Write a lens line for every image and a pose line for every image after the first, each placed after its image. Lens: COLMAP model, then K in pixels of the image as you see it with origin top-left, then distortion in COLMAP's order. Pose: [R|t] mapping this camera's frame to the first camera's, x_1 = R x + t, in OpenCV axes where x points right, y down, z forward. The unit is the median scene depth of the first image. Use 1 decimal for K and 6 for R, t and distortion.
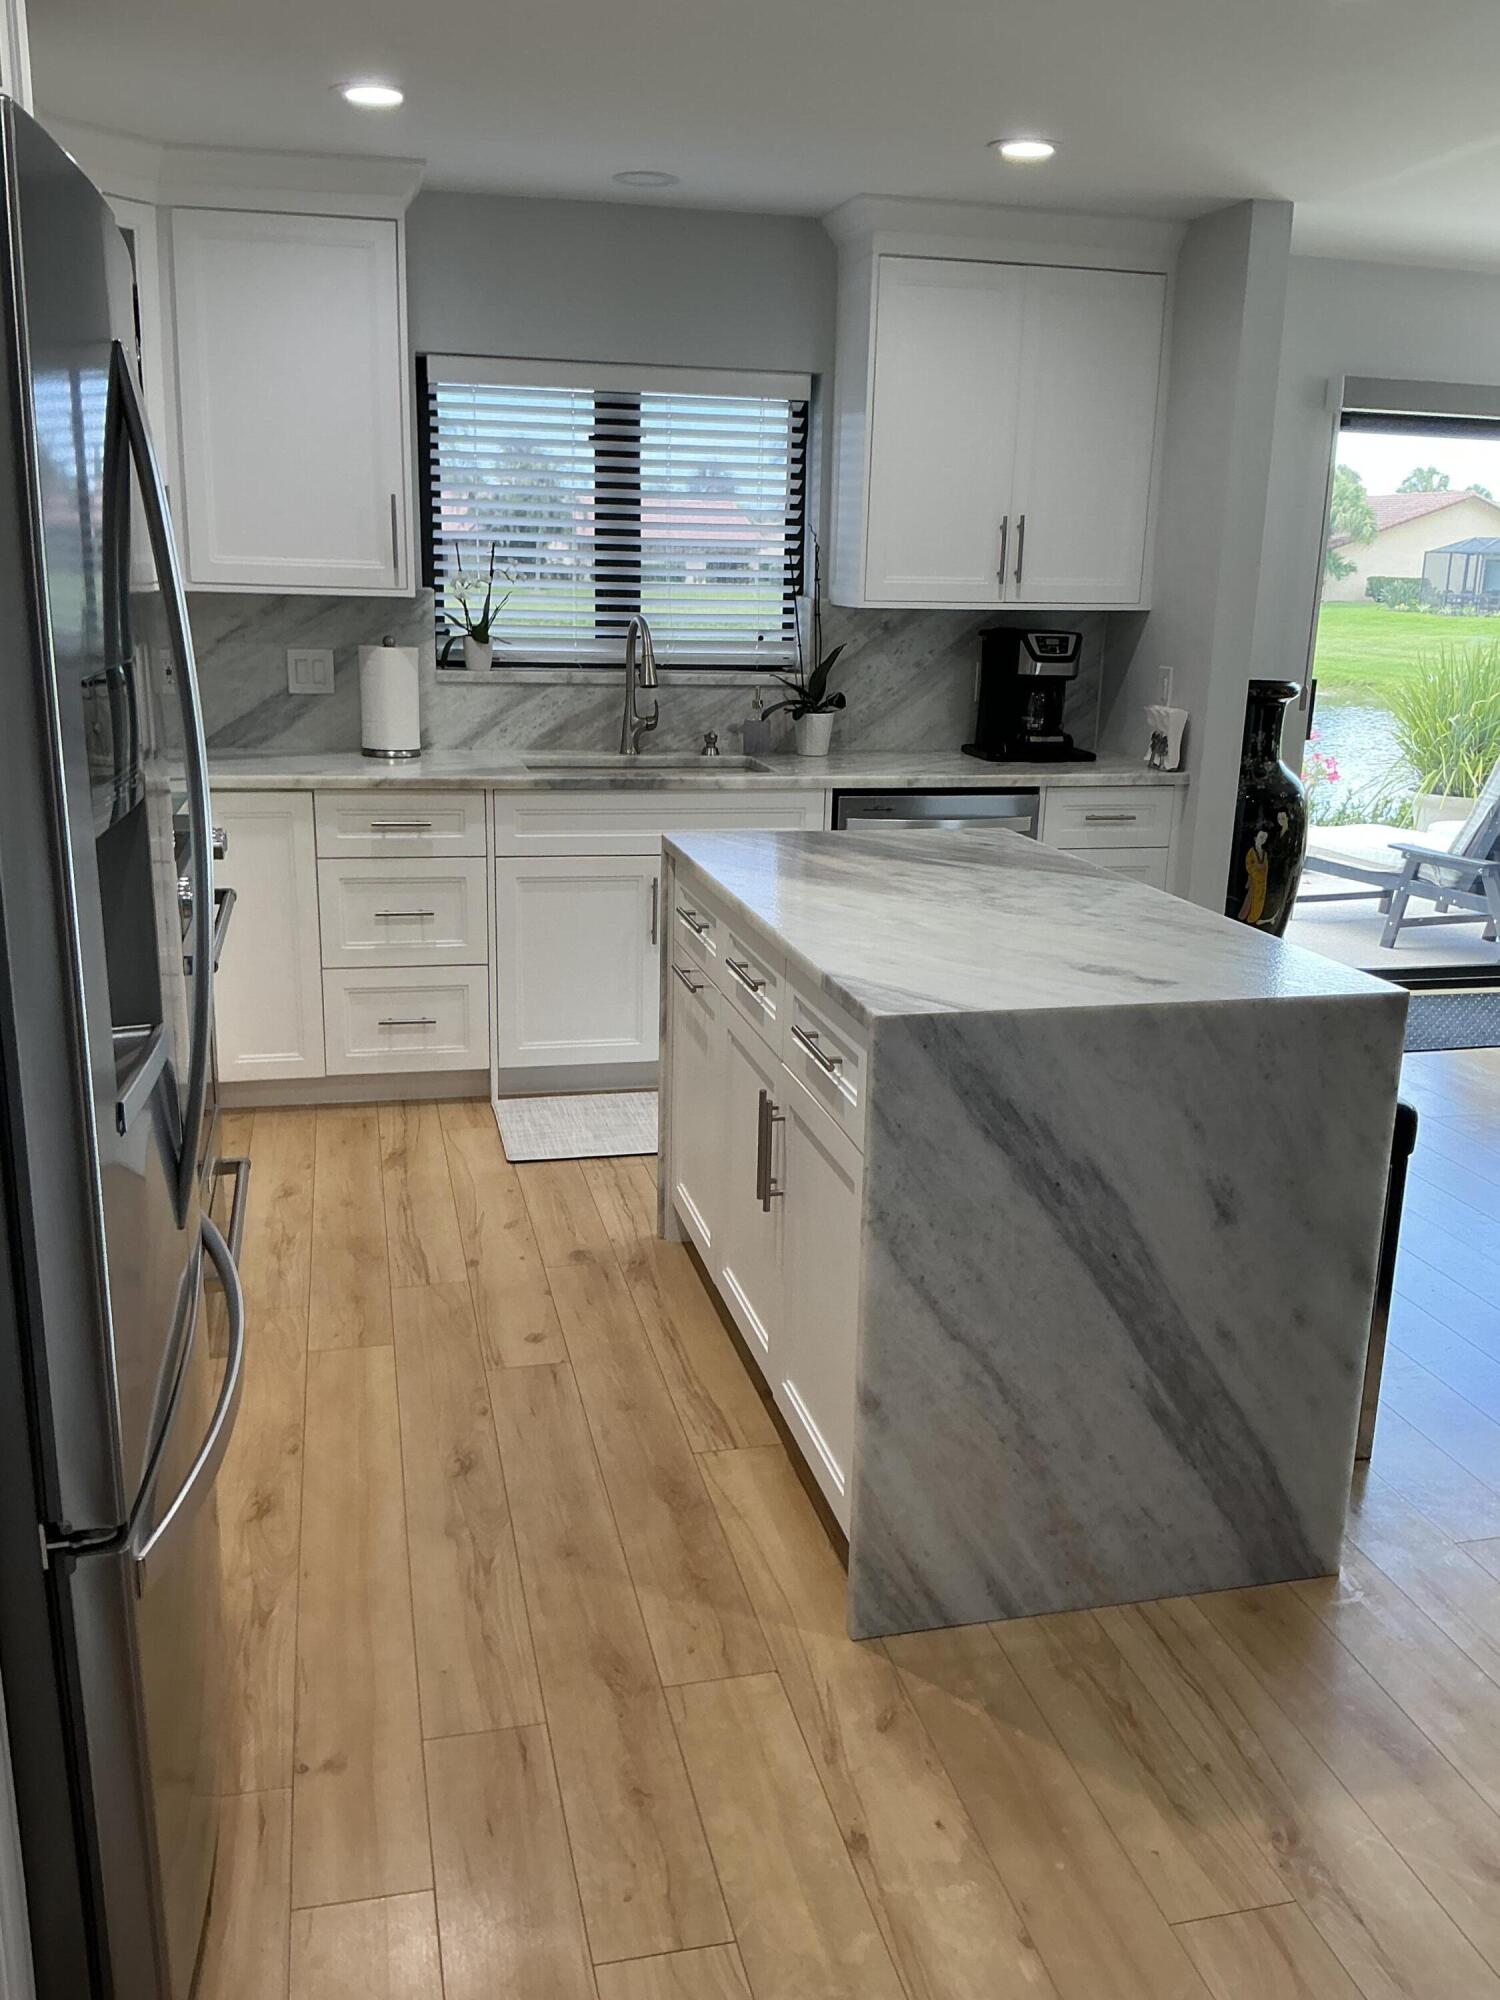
lens RADIAL K [[1675.0, 0, 750.0], [0, 1675.0, 1000.0], [0, 0, 1]] dist [0.140051, -0.291549]
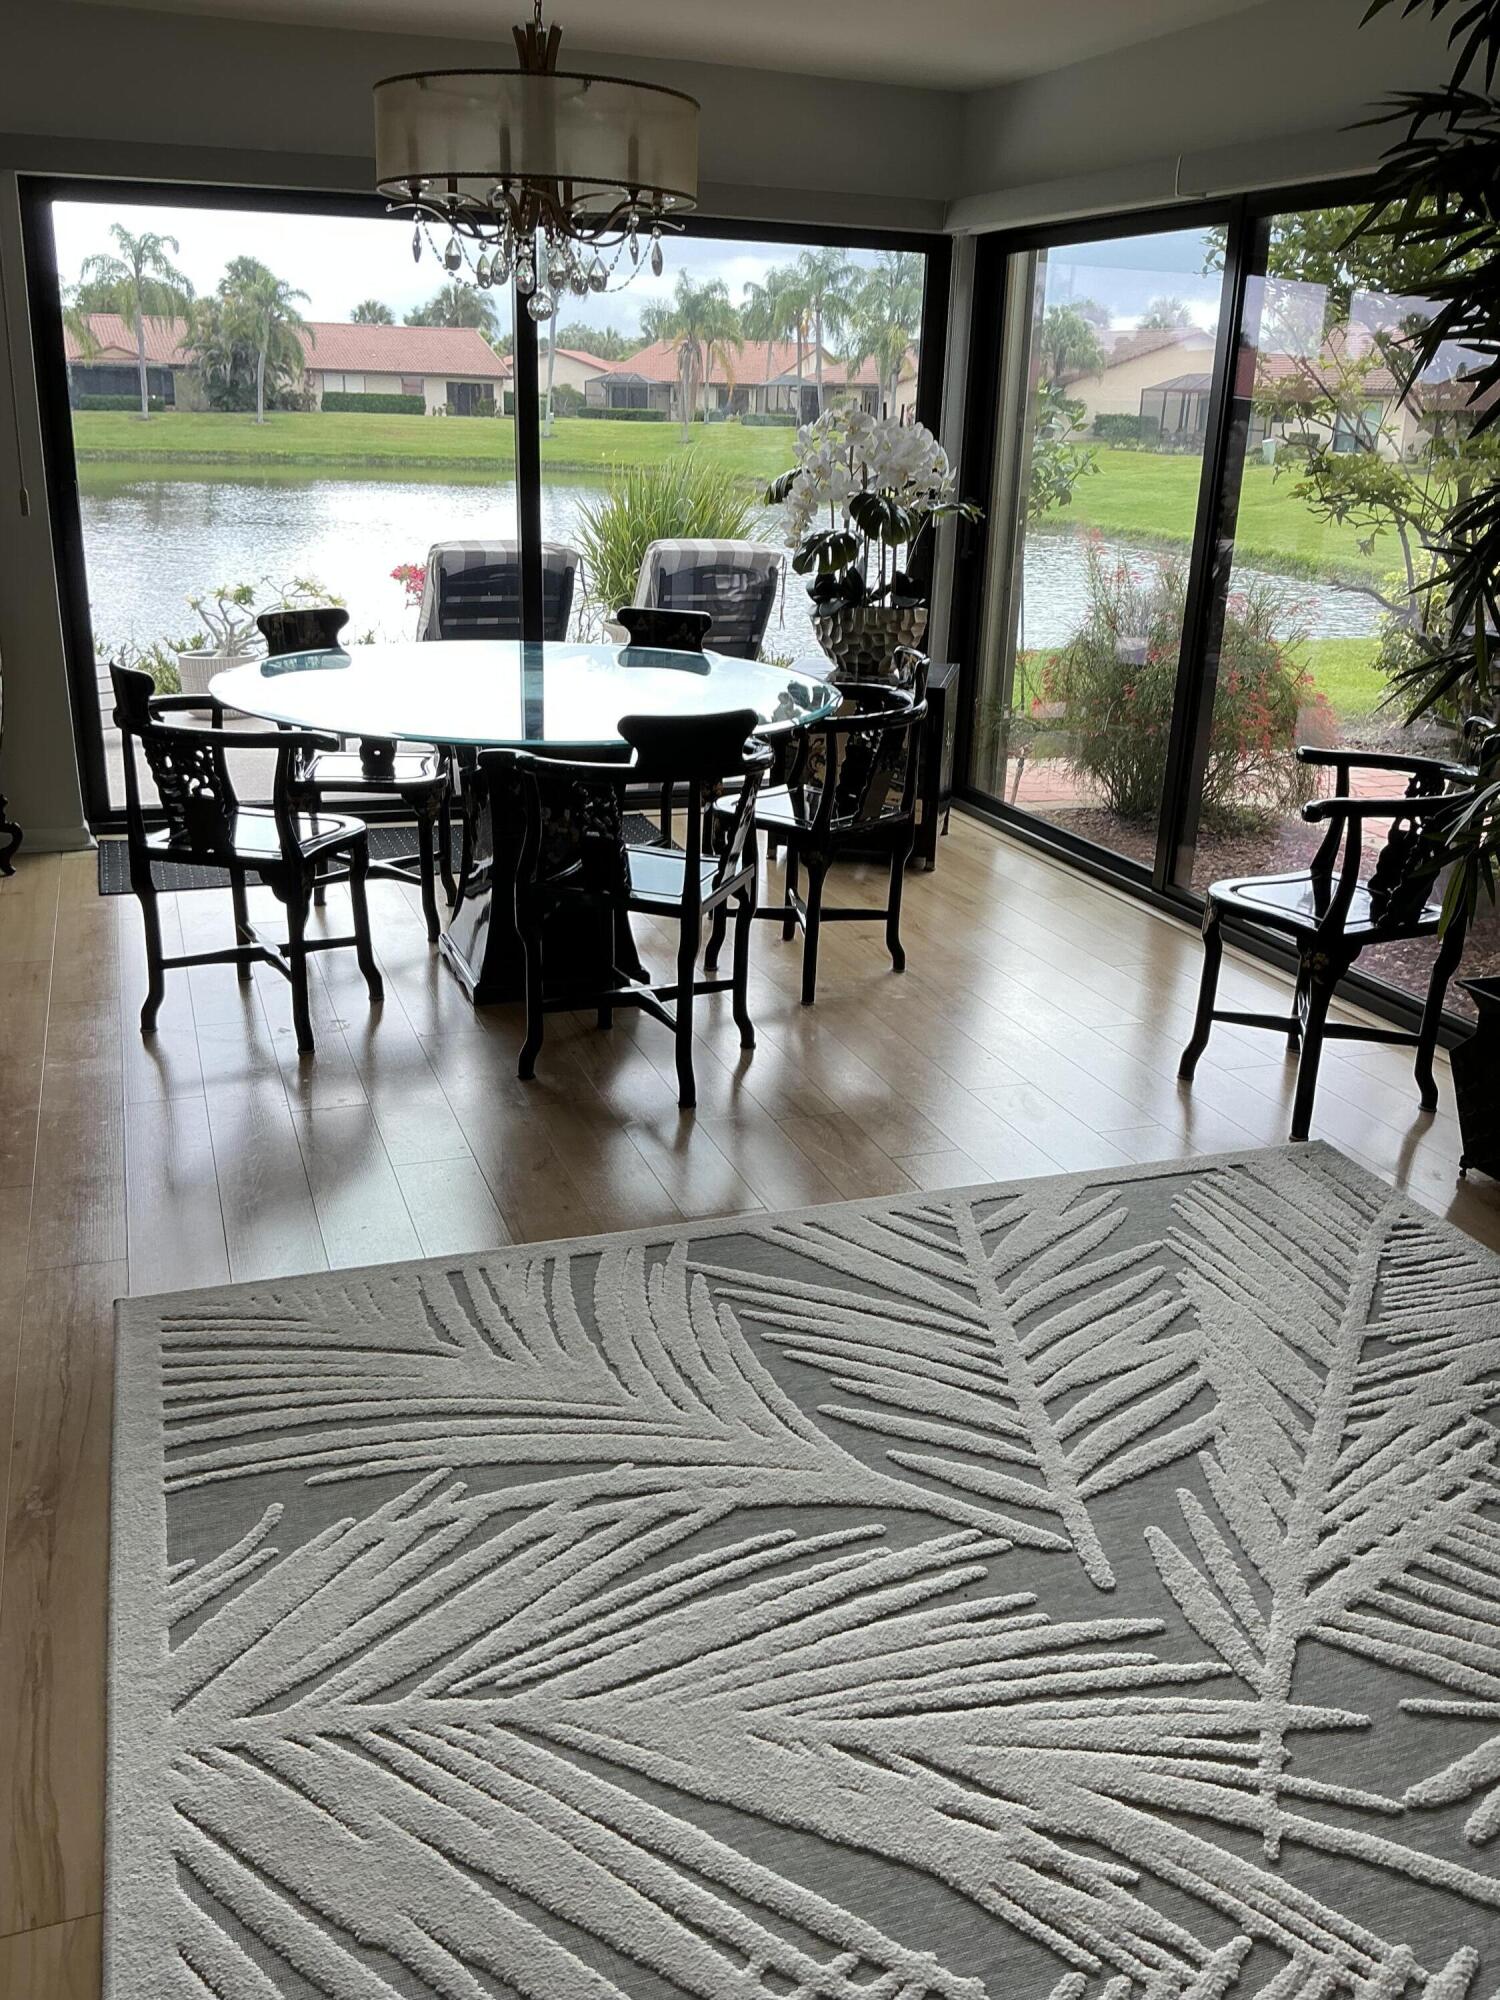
lens RADIAL K [[1659.7, 0, 758.3], [0, 1659.7, 1007.0], [0, 0, 1]] dist [0.143763, -0.329662]
pose [[0.993857, -0.032780, 0.105709, 0.684117], [0.022760, 0.995251, 0.094640, 0.011623], [-0.108310, -0.091652, 0.989883, 0.067290]]
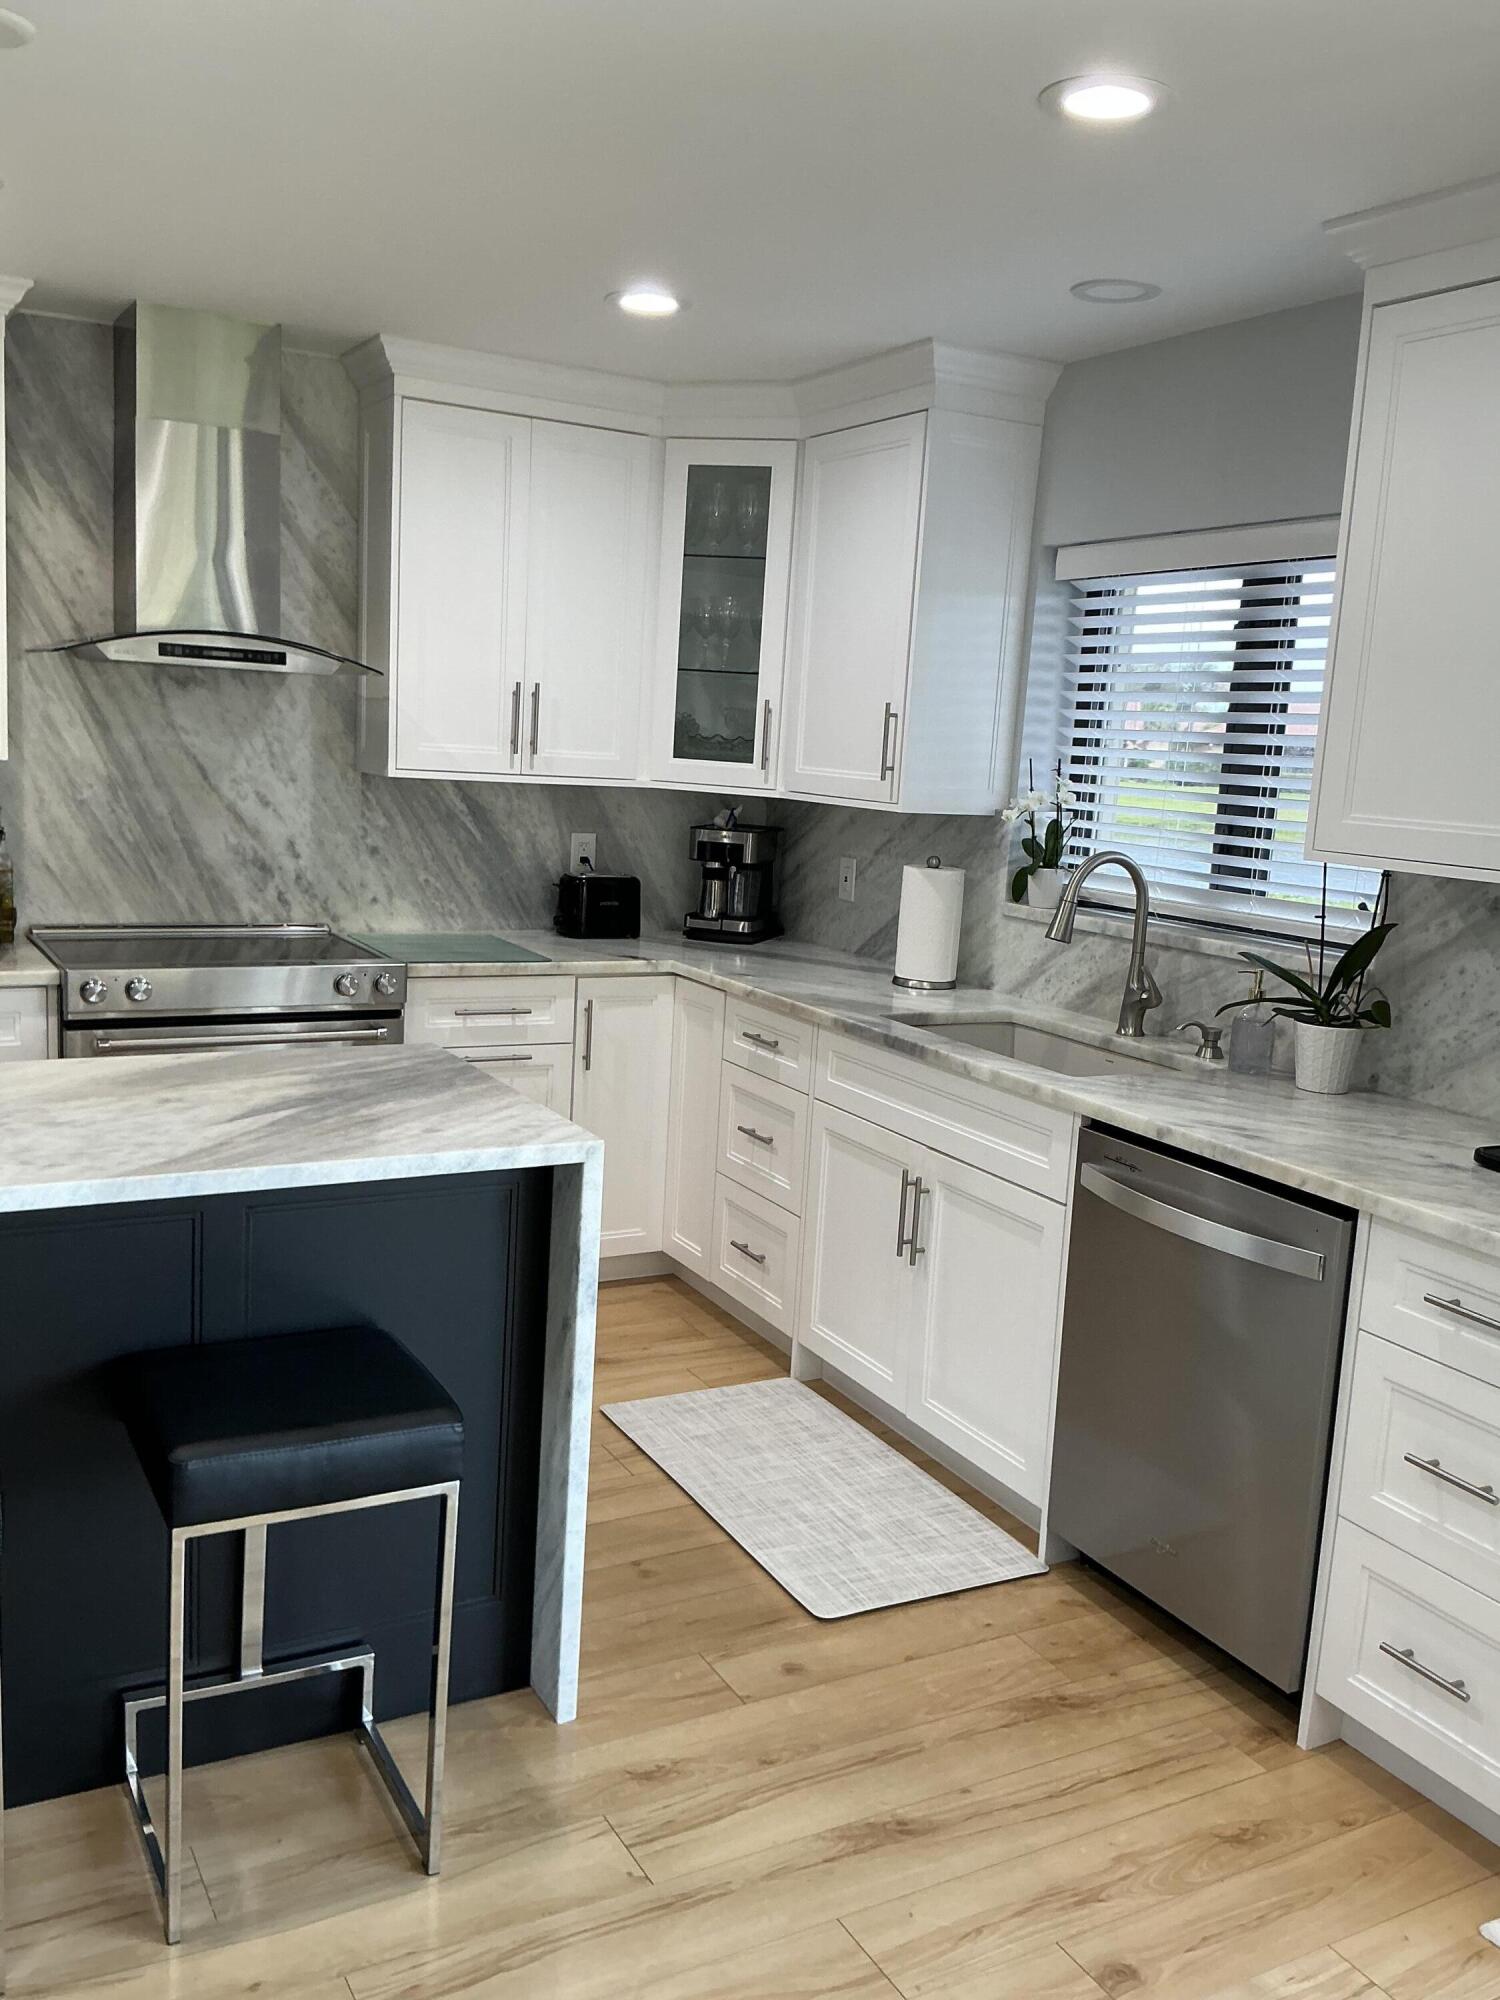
lens RADIAL K [[1675.0, 0, 750.0], [0, 1675.0, 1000.0], [0, 0, 1]] dist [0.140051, -0.291549]
pose [[0.266646, 0.140944, -0.953433, 0.590755], [-0.294204, 0.953936, 0.058739, -0.156894], [0.917793, 0.264841, 0.295830, 0.631495]]
